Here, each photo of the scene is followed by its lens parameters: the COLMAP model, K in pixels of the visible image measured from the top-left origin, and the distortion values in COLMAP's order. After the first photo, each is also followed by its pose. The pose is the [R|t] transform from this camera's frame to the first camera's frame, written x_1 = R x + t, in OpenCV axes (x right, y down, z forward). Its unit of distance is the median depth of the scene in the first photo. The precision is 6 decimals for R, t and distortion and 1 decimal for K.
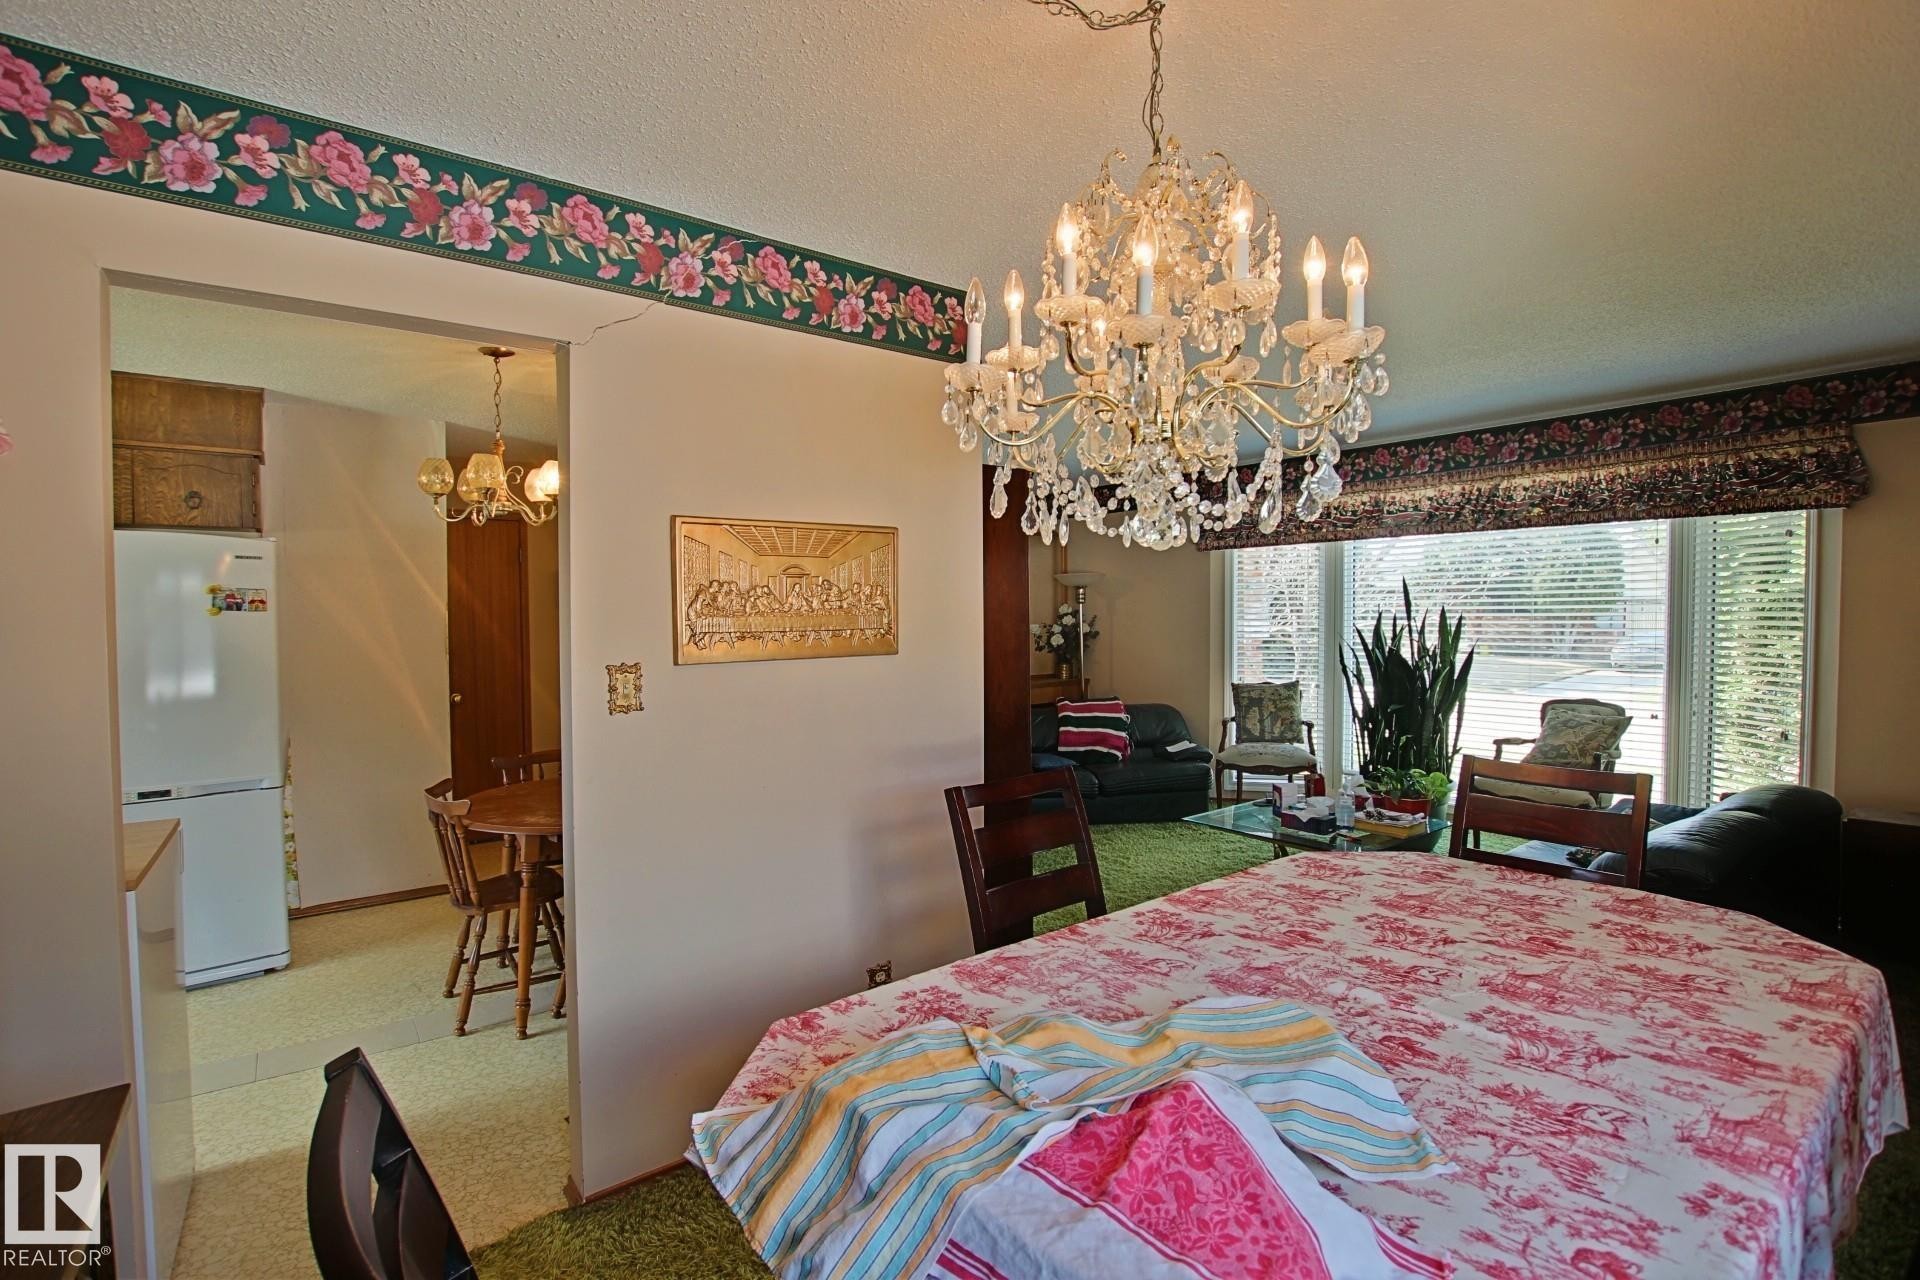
lens RADIAL K [[896.4, 0, 949.8], [0, 896.4, 636.5], [0, 0, 1]] dist [-0.023594, 0.000084]
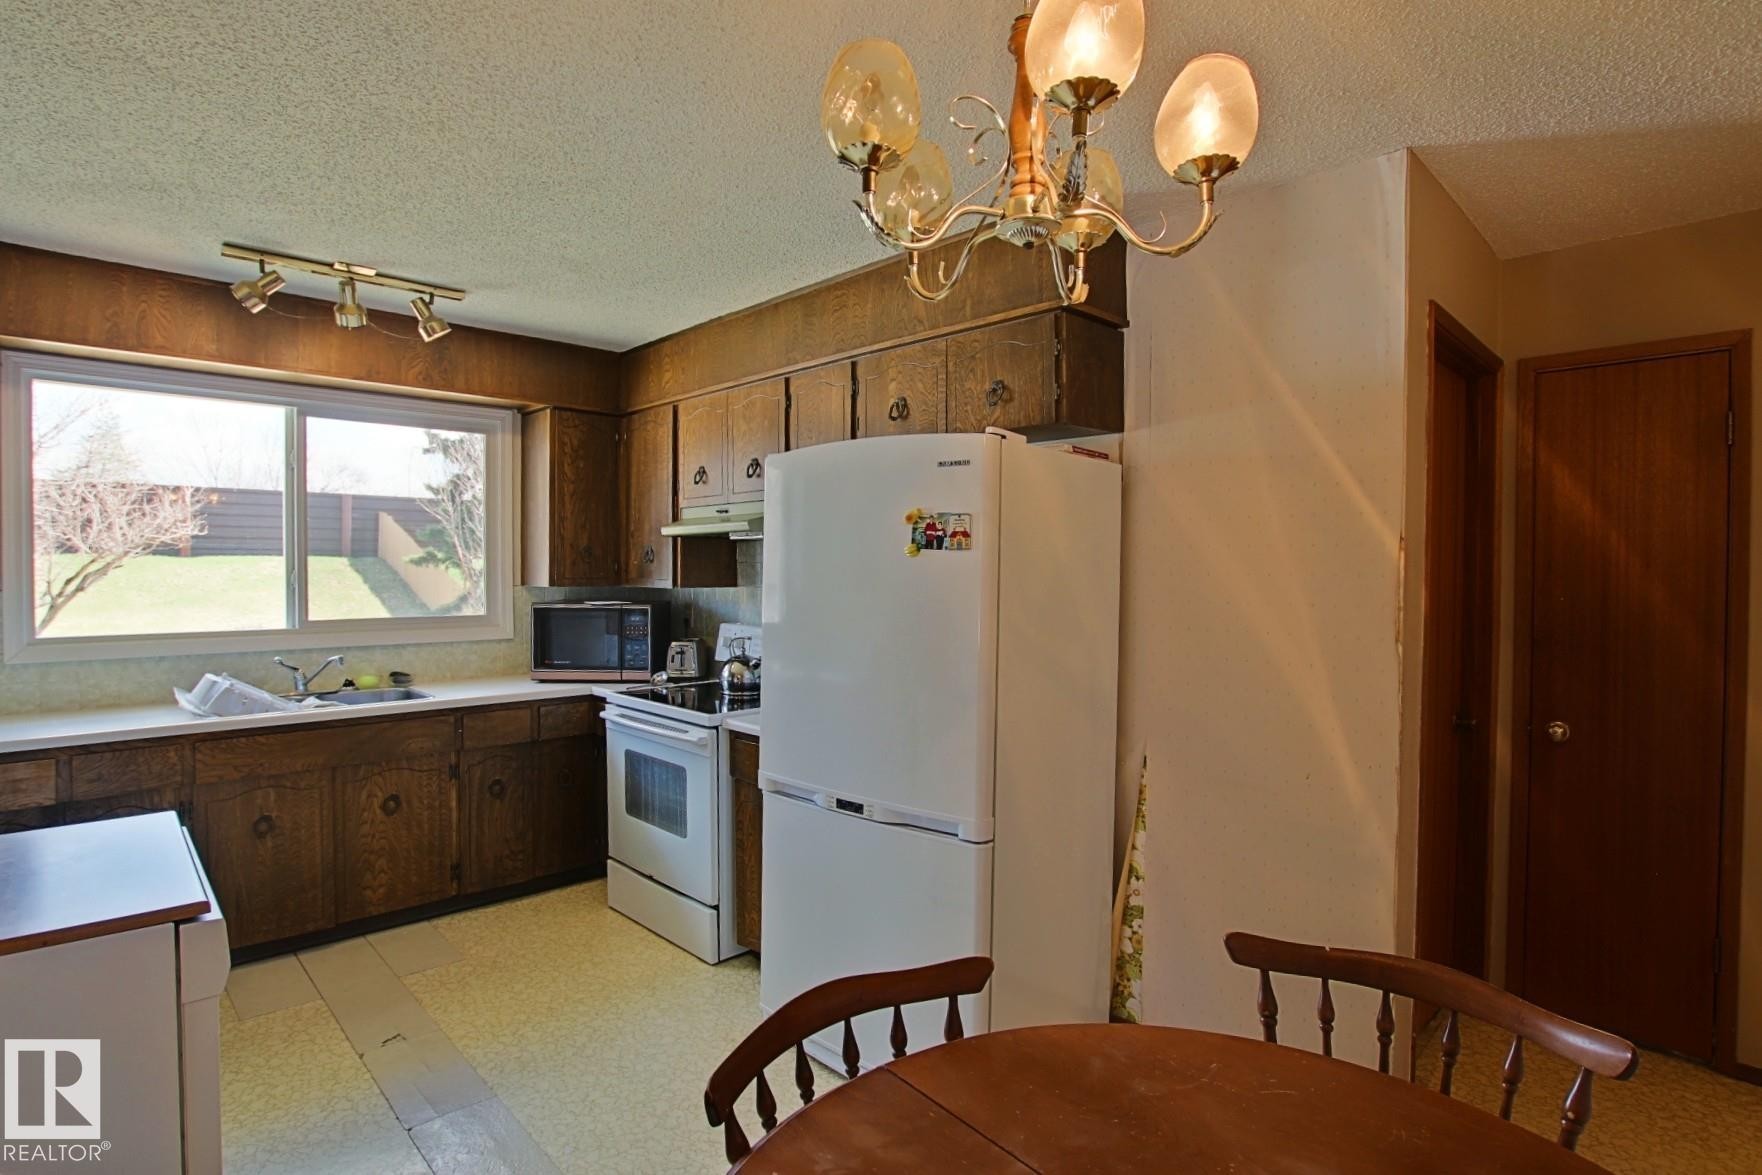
lens RADIAL K [[884.1, 0, 874.4], [0, 884.1, 588.9], [0, 0, 1]] dist [-0.028704, 0.000802]
pose [[0.123950, 0.027346, -0.991912, -0.175184], [-0.031910, 0.999213, 0.023560, -0.013608], [0.991775, 0.028732, 0.124725, 0.837091]]
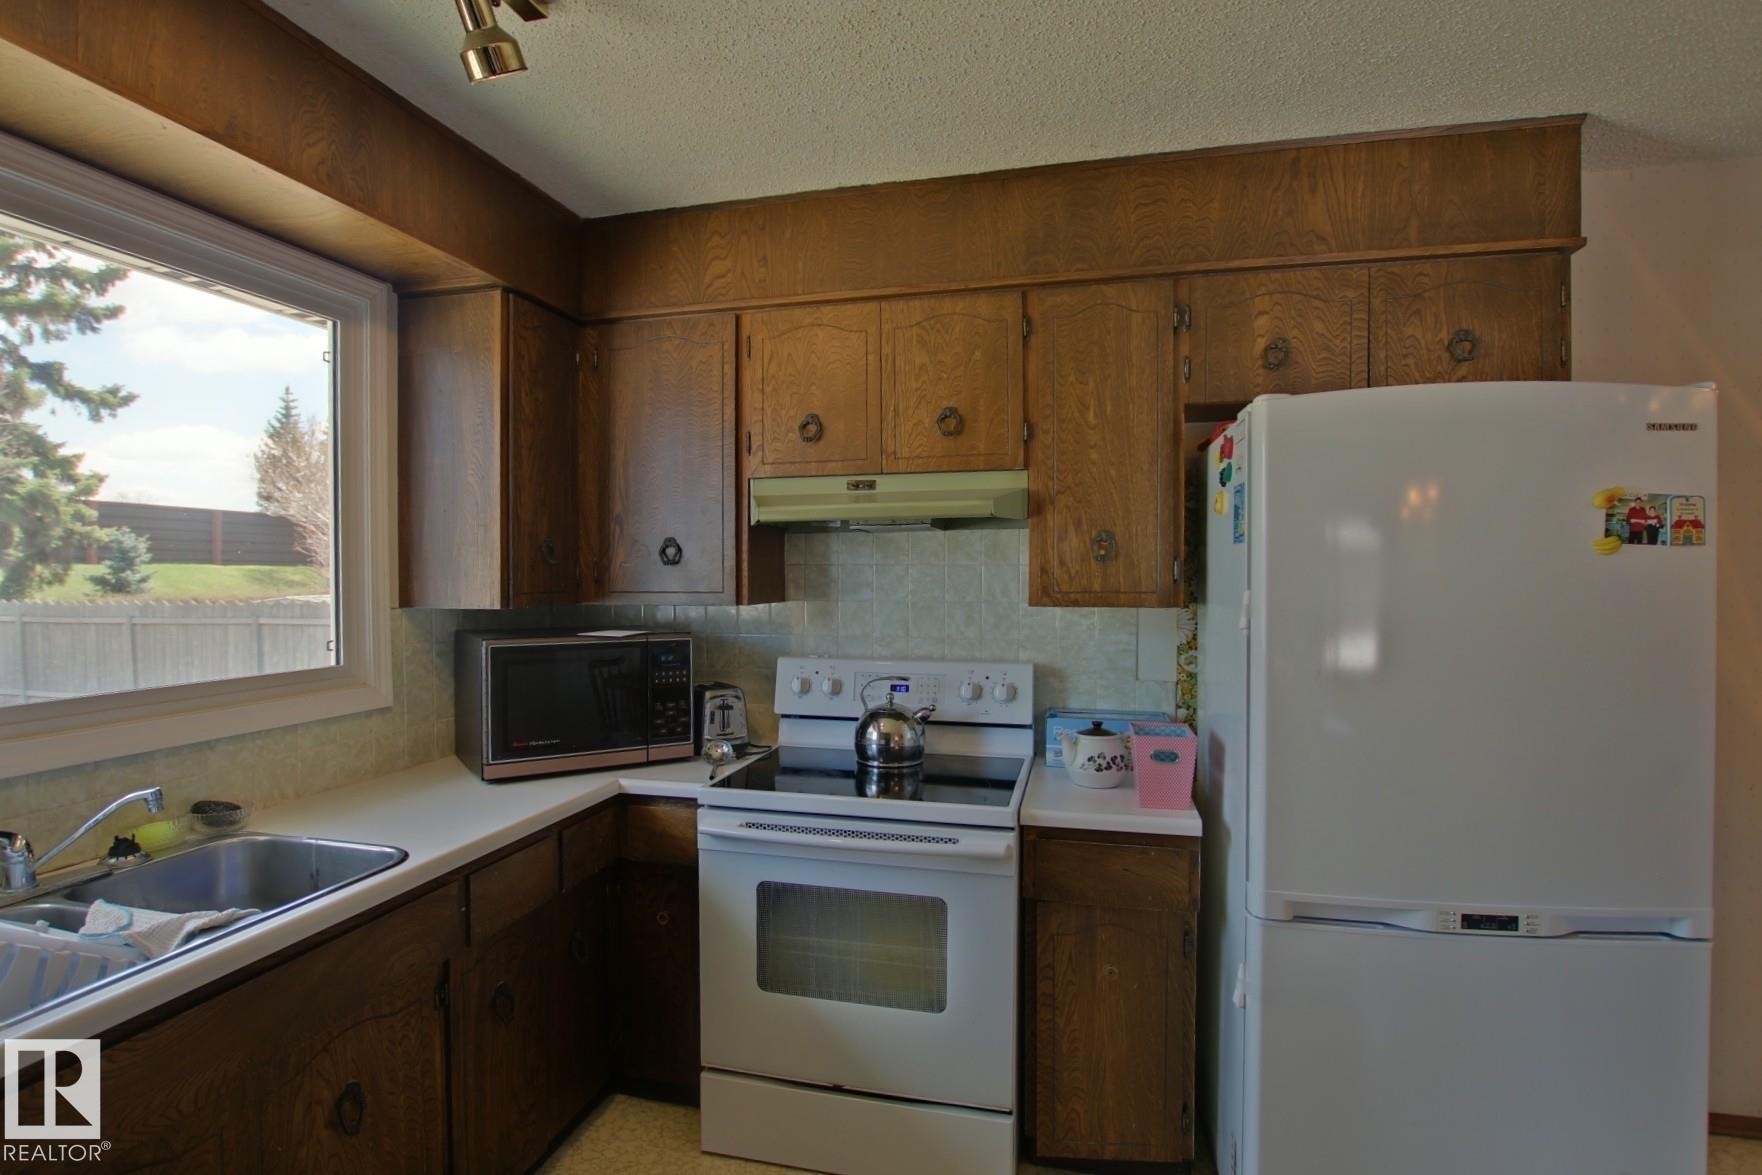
lens RADIAL K [[884.1, 0, 874.4], [0, 884.1, 588.9], [0, 0, 1]] dist [-0.028704, 0.000802]
pose [[0.625814, 0.016139, -0.779805, -0.677401], [-0.021290, 0.999767, 0.003605, 0.000835], [0.779682, 0.014346, 0.626012, 0.389884]]
